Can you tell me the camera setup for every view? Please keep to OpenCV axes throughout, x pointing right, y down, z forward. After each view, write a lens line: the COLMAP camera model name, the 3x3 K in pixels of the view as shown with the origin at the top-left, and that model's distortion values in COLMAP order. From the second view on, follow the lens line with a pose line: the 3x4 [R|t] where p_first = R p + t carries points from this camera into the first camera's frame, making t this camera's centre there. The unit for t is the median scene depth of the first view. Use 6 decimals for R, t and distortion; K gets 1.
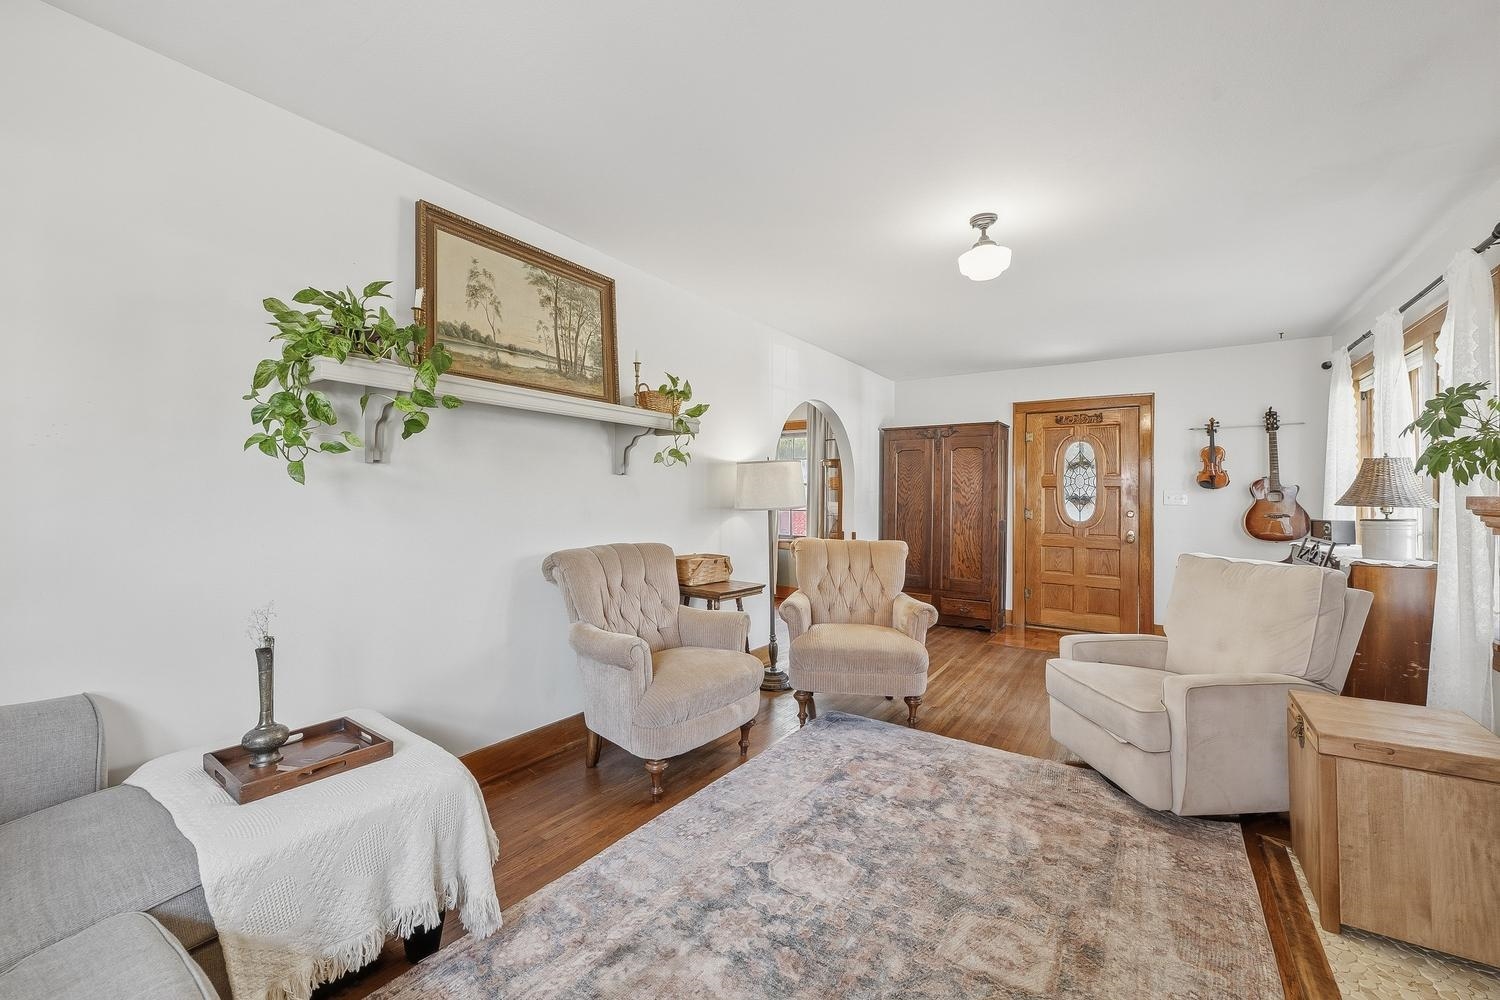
lens RADIAL K [[602.6, 0, 755.4], [0, 602.6, 489.6], [0, 0, 1]] dist [0.000976, 0.000215]
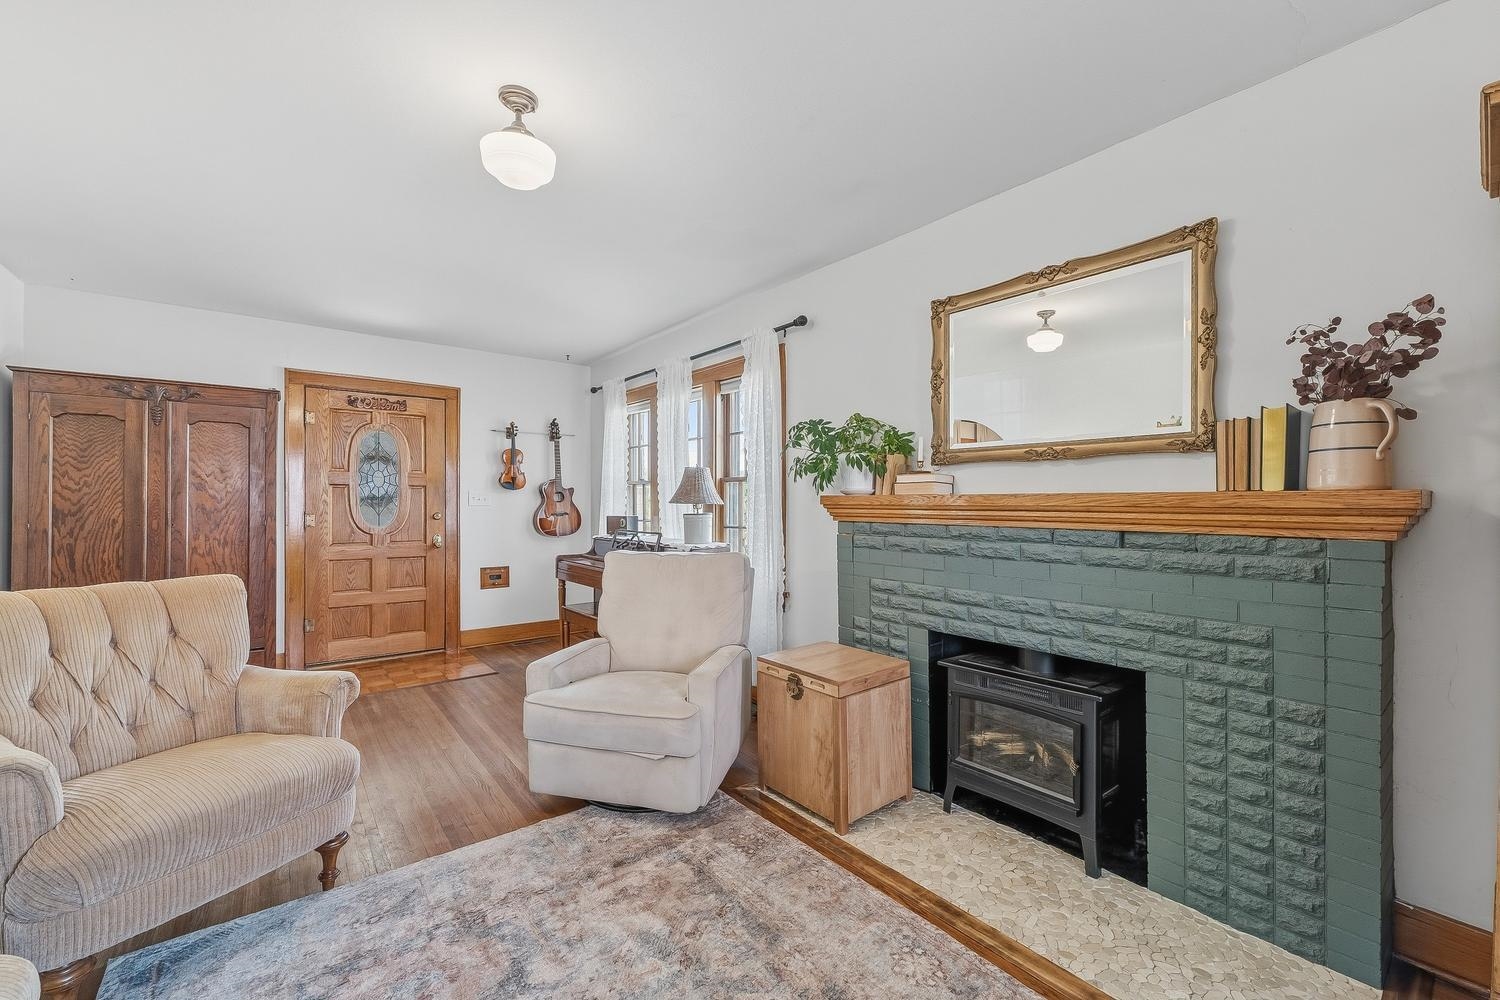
lens RADIAL K [[606.3, 0, 754.6], [0, 606.3, 504.0], [0, 0, 1]] dist [-0.000957, 0.000121]
pose [[0.304138, -0.009884, 0.952577, -0.196676], [-0.009294, 0.999868, 0.013342, 0.009747], [-0.952583, -0.012911, 0.304006, 0.485426]]
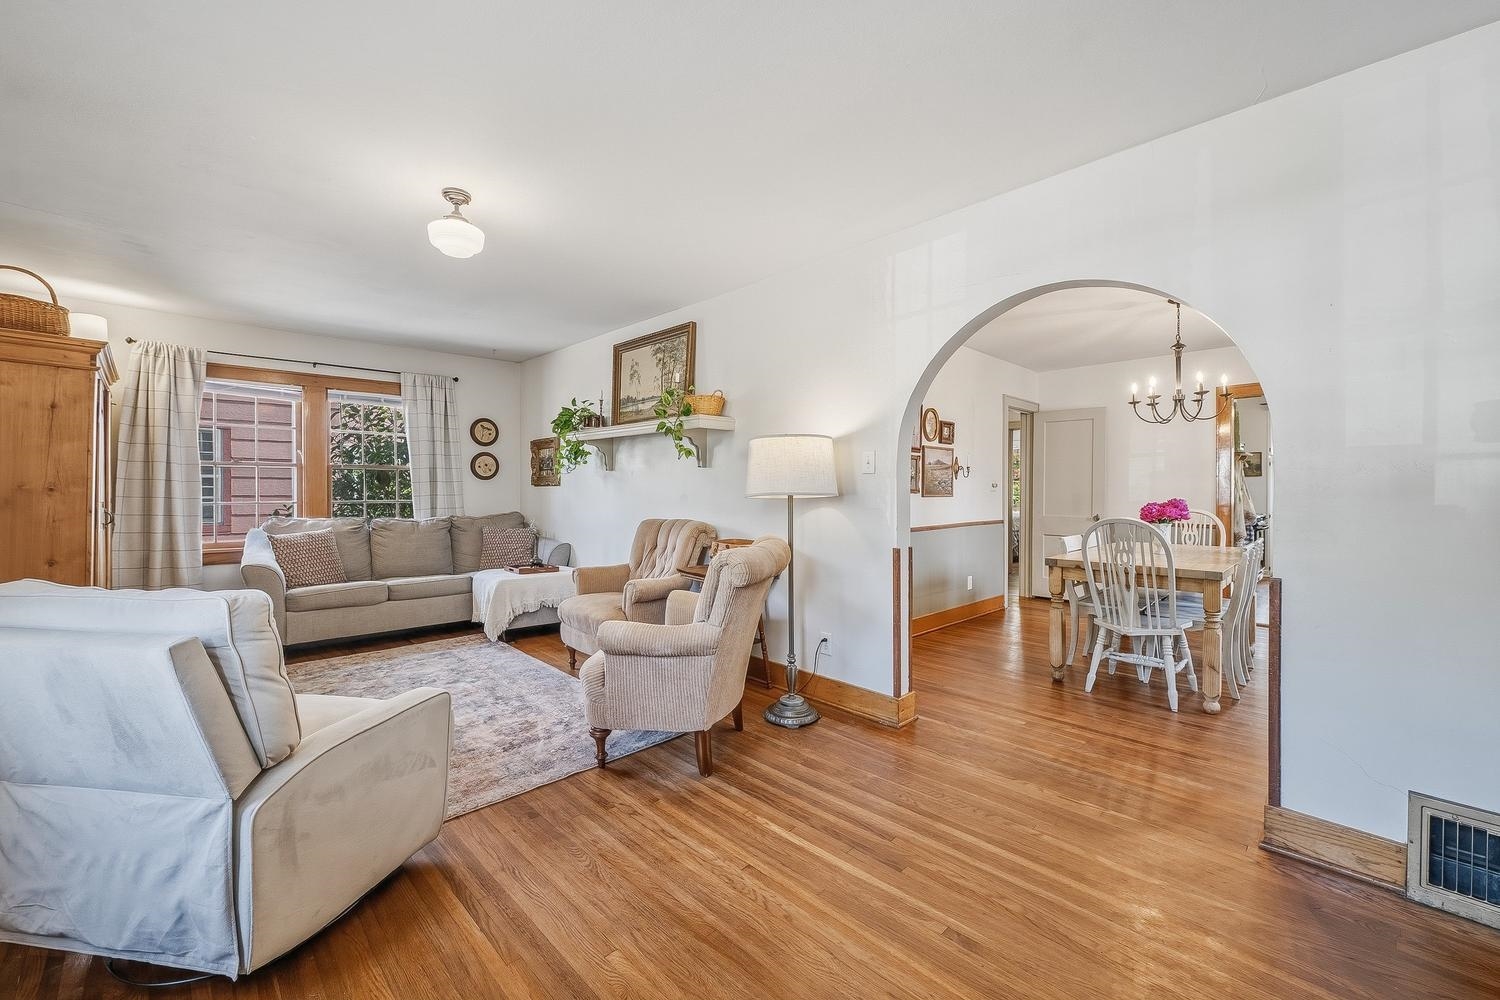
lens RADIAL K [[602.6, 0, 755.4], [0, 602.6, 489.6], [0, 0, 1]] dist [0.000976, 0.000215]
pose [[-0.205194, -0.003773, -0.978714, 1.145274], [0.008685, 0.999946, -0.005676, 0.035518], [0.978683, -0.009664, -0.205150, 1.552574]]
